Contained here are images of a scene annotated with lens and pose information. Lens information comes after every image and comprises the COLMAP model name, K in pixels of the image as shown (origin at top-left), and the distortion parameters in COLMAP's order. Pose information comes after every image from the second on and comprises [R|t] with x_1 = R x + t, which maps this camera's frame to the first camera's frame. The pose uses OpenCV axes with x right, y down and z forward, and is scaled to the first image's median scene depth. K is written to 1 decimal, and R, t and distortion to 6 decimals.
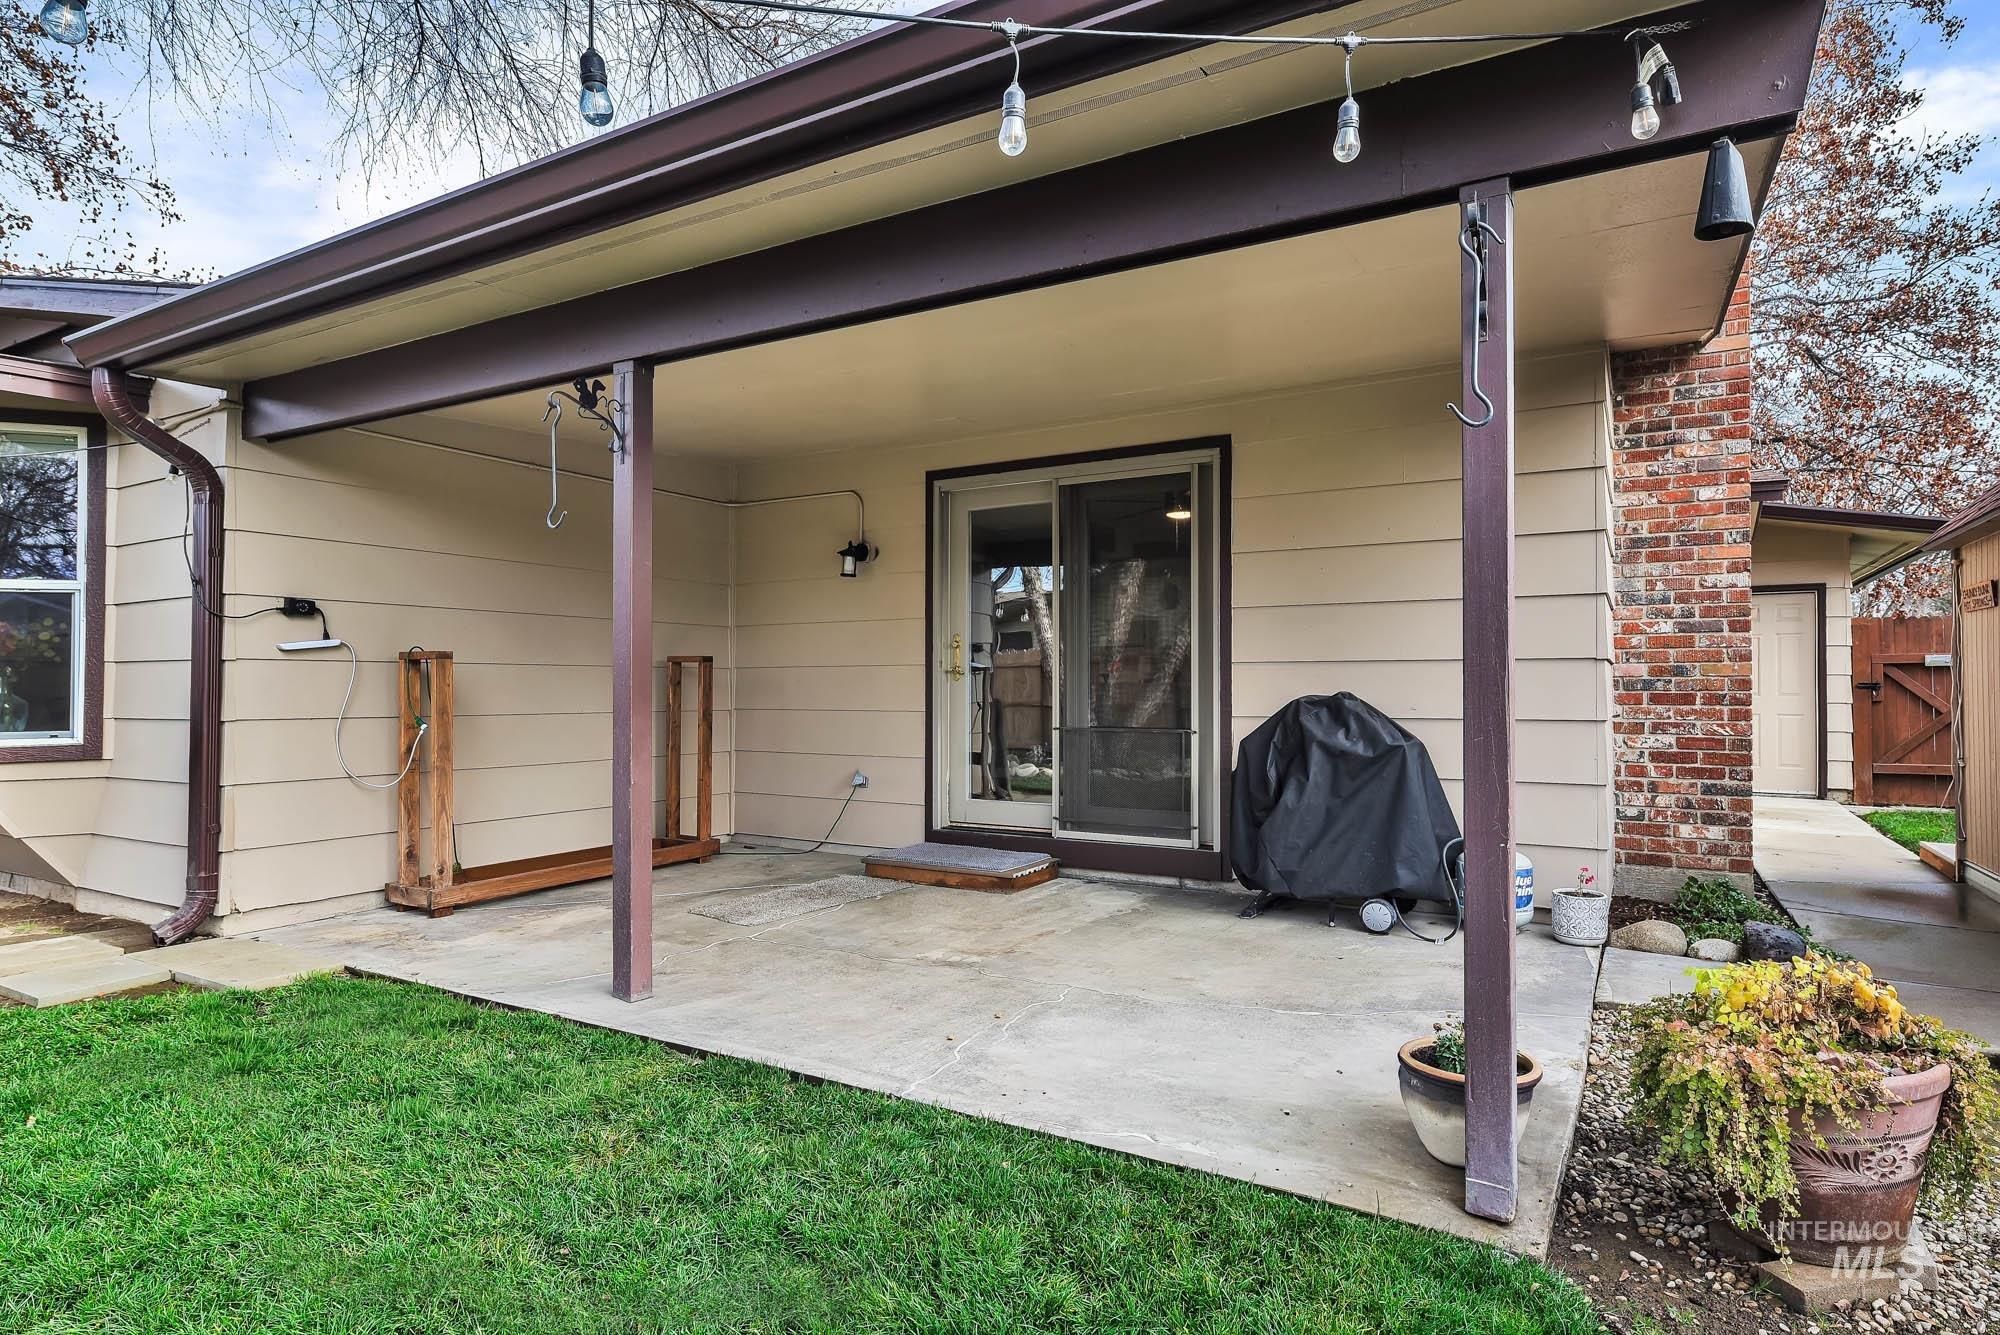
lens RADIAL K [[1087.2, 0, 1005.4], [0, 1087.2, 672.0], [0, 0, 1]] dist [0.008493, 0.002135]
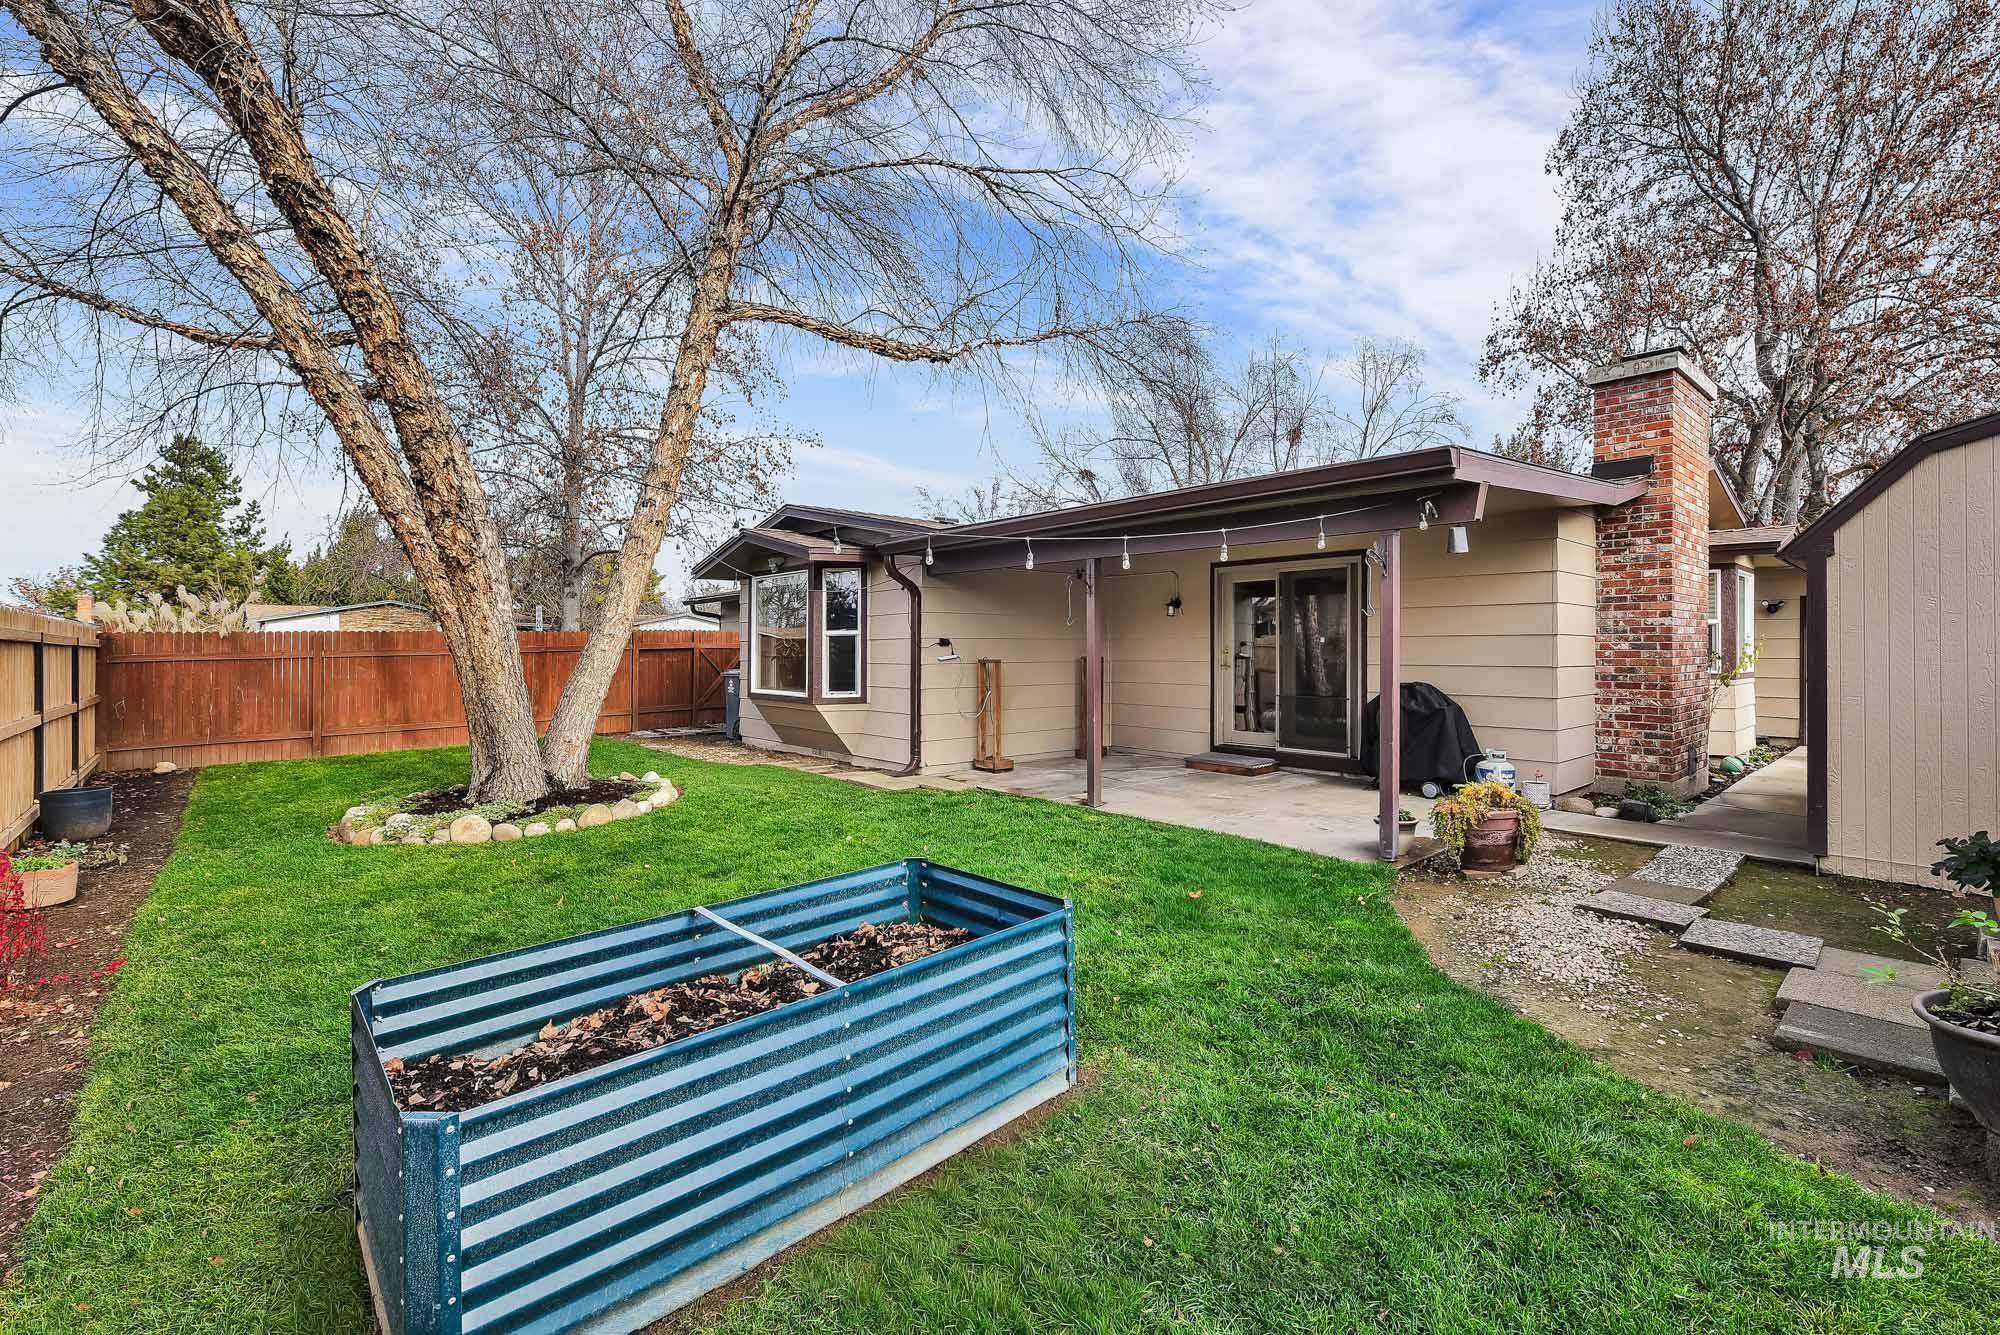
lens RADIAL K [[885.4, 0, 1007.2], [0, 885.4, 649.4], [0, 0, 1]] dist [0.004065, 0.000189]
pose [[0.952335, -0.000136, -0.305055, 0.074814], [0.005634, 0.999837, 0.017143, -0.067086], [0.305003, -0.018044, 0.952181, -0.728679]]
